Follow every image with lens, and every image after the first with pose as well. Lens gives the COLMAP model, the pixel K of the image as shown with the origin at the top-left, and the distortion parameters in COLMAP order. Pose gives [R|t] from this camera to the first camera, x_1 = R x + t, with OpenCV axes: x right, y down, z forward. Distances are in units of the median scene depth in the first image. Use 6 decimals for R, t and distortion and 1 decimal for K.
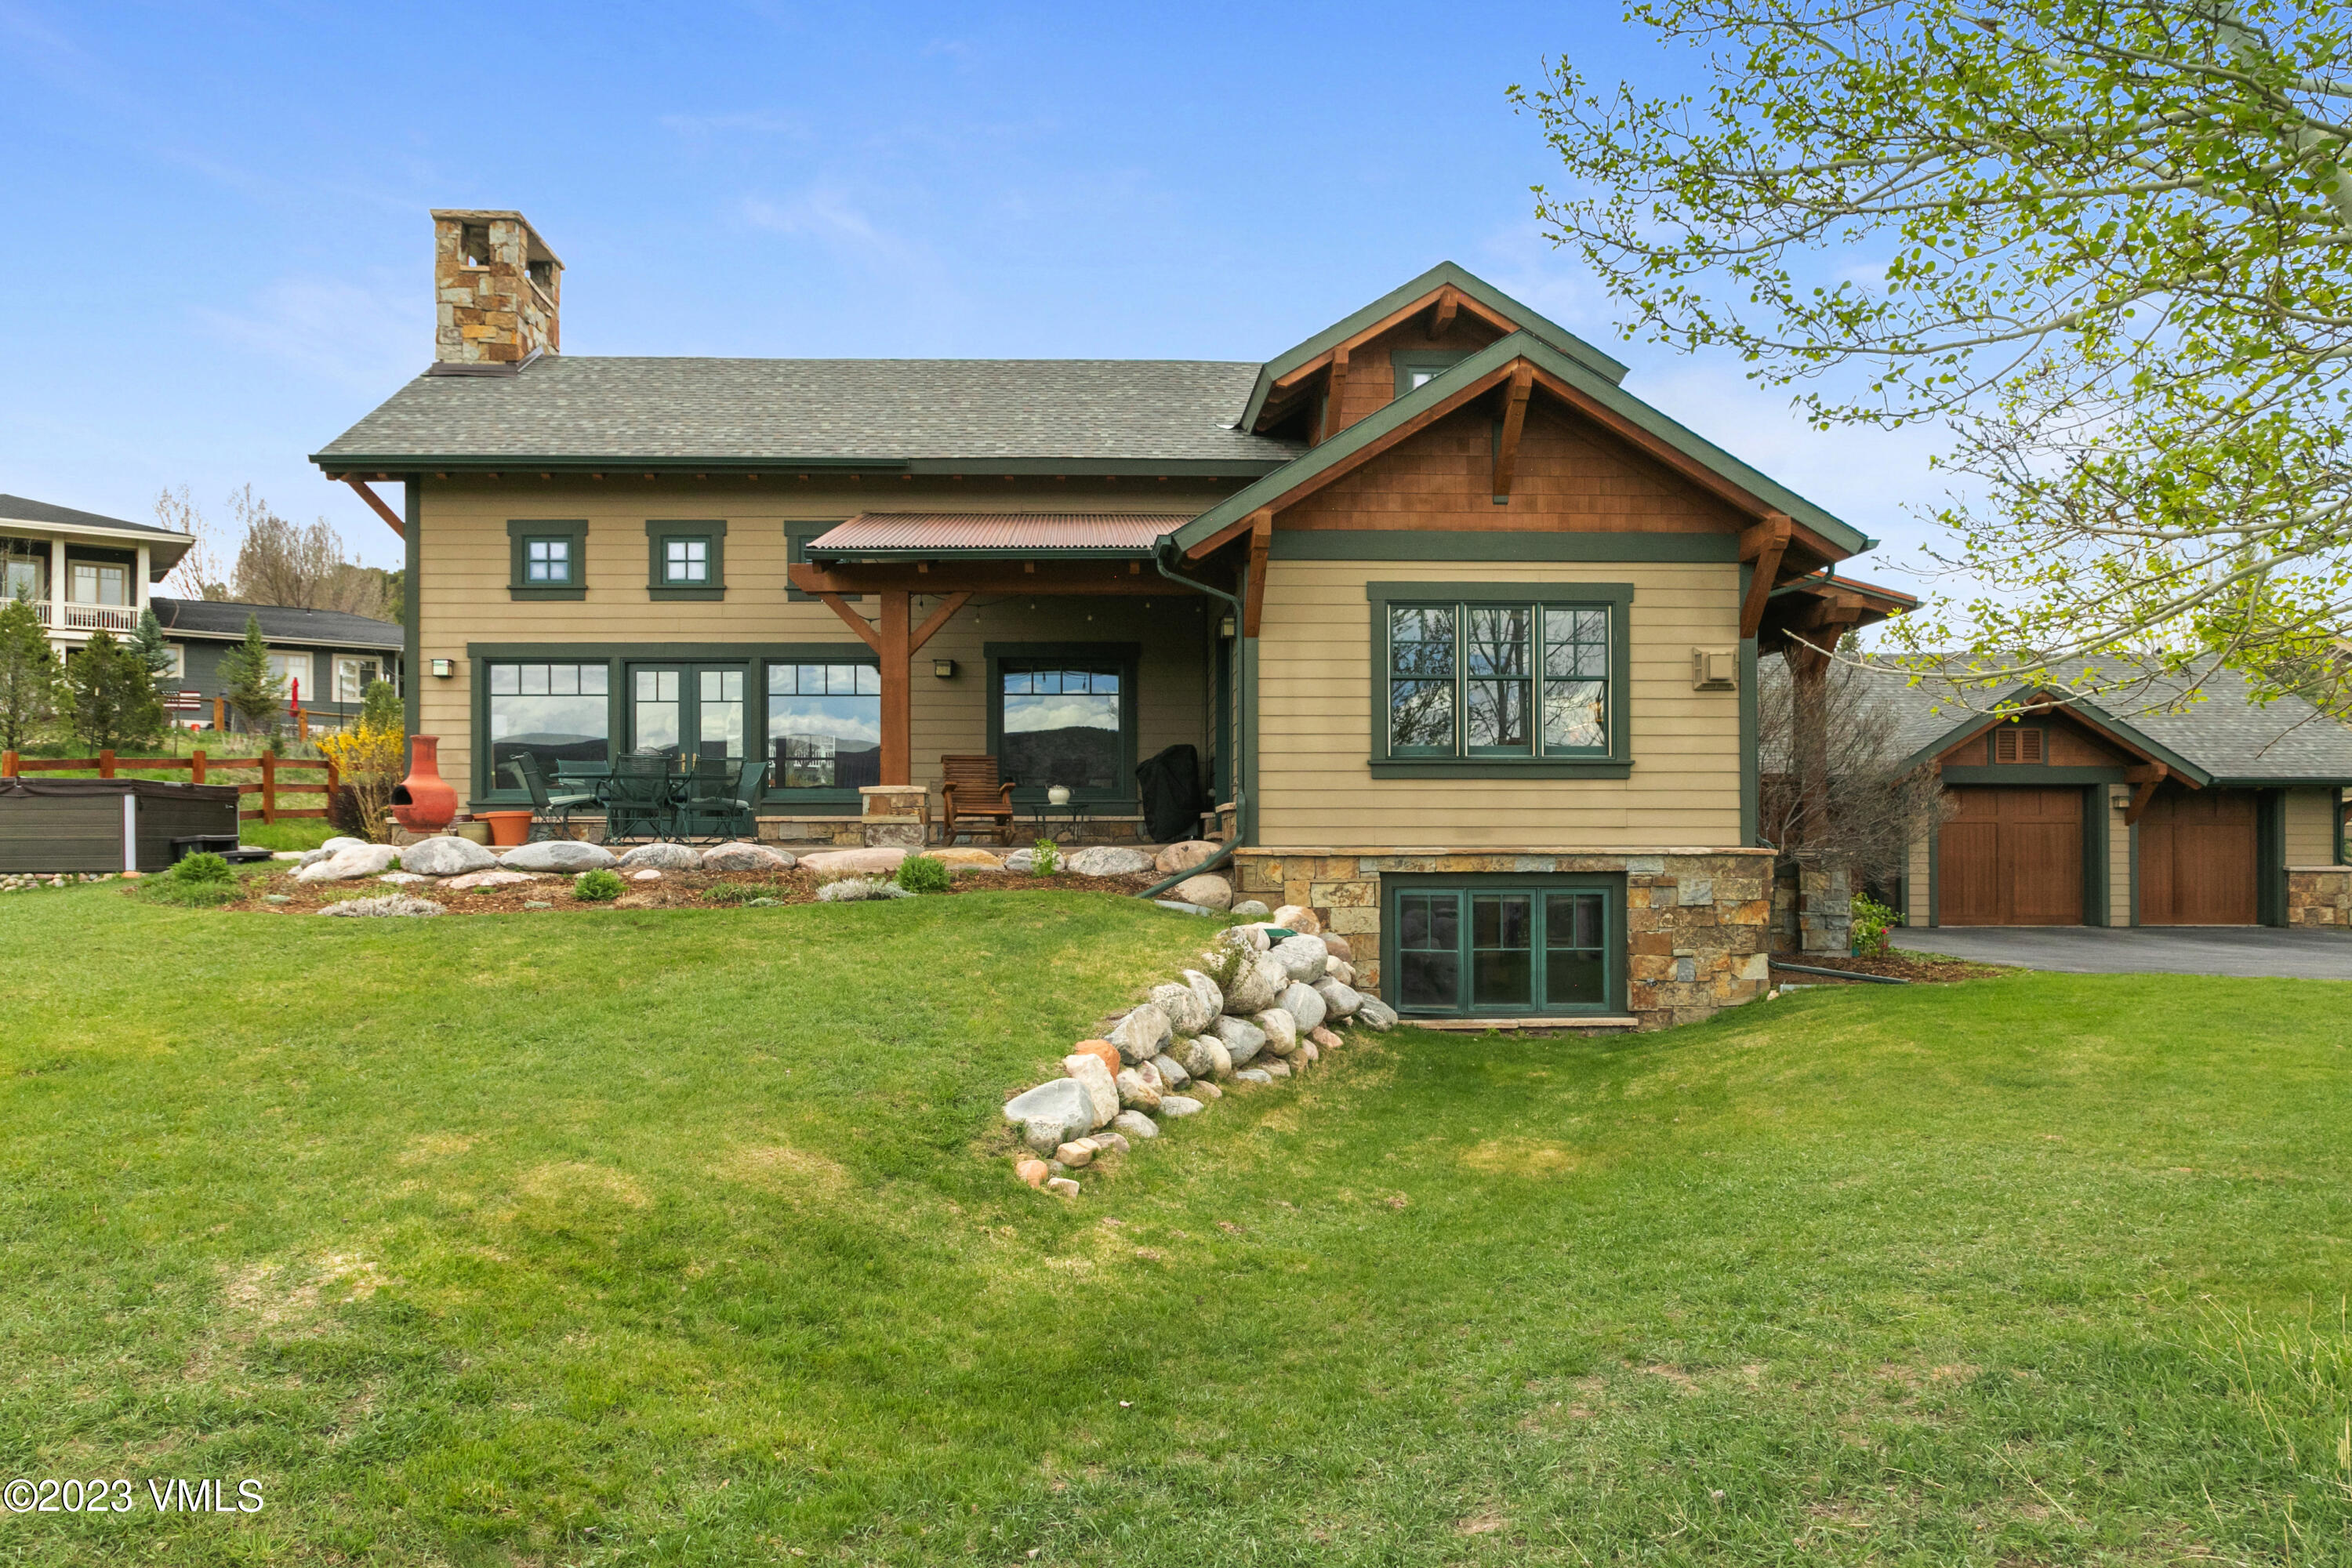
lens RADIAL K [[1645.0, 0, 1189.6], [0, 1645.0, 837.9], [0, 0, 1]] dist [-0.019567, 0.001967]
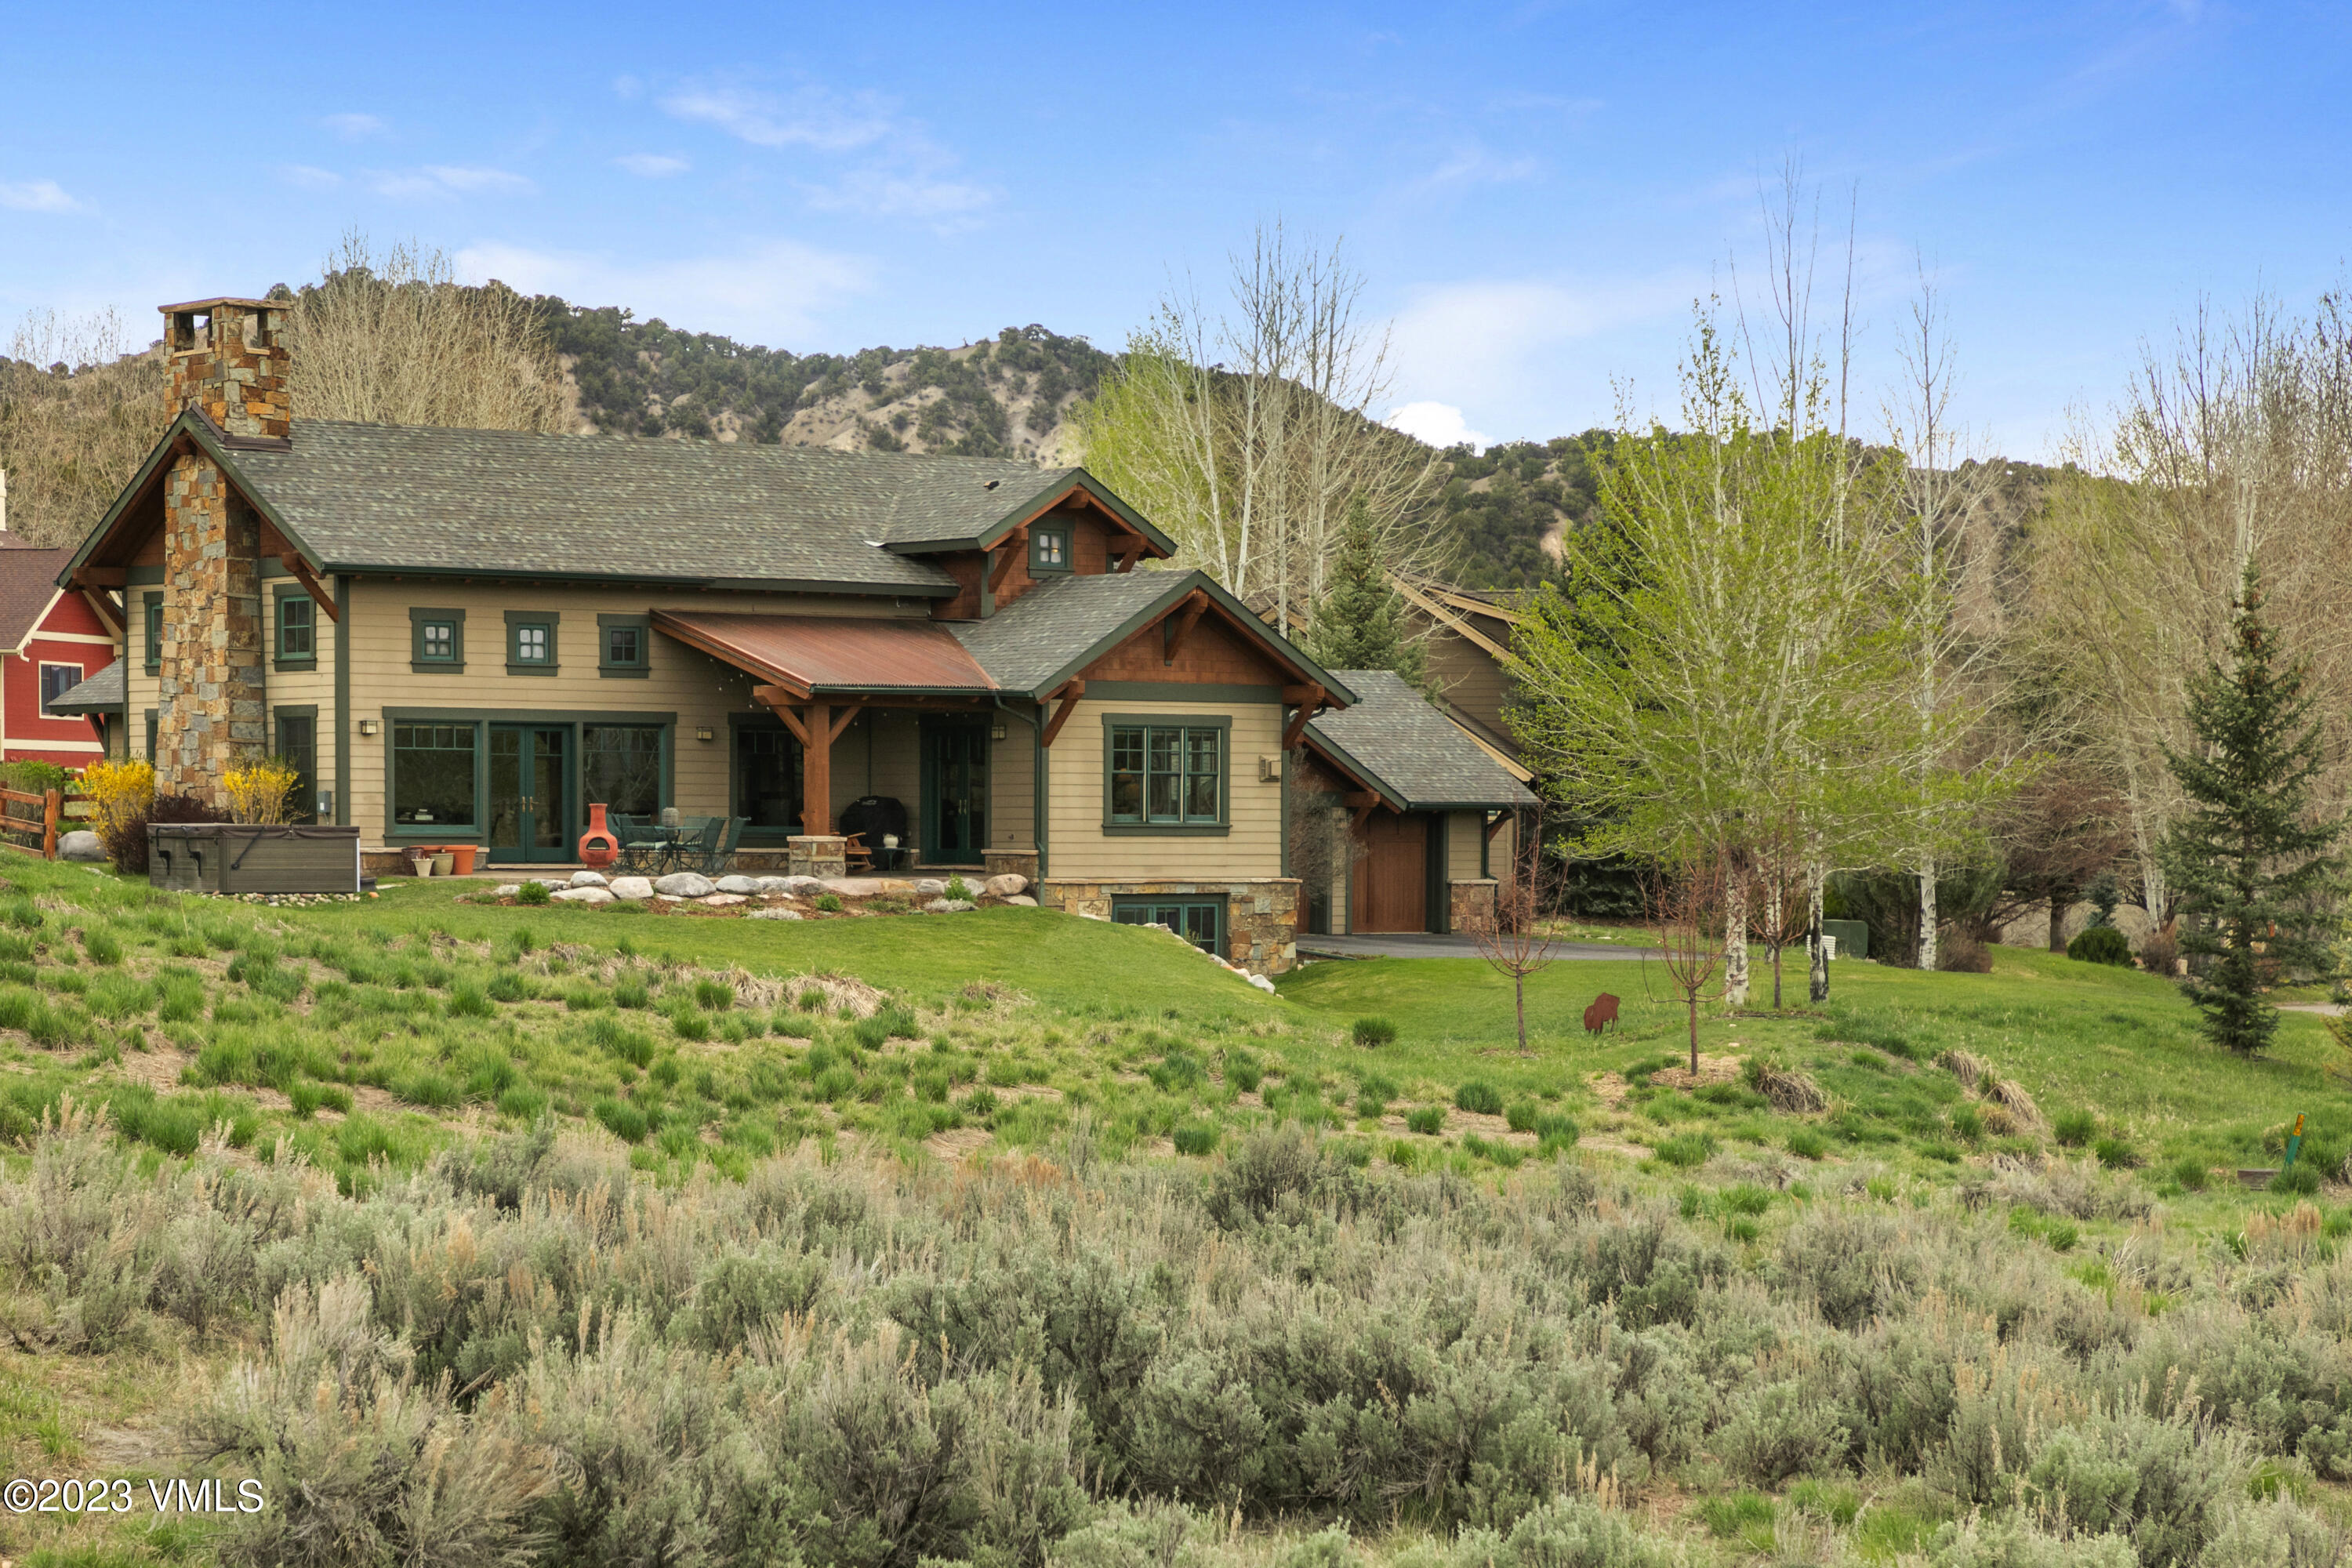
lens RADIAL K [[5295.3, 0, 1176.0], [0, 5295.3, 784.5], [0, 0, 1]] dist [-0.111411, 0.000000]
pose [[0.800888, 0.010612, 0.598720, -2.840289], [-0.018031, 0.999817, 0.006399, -0.116436], [-0.598542, -0.015920, 0.800933, -3.089610]]
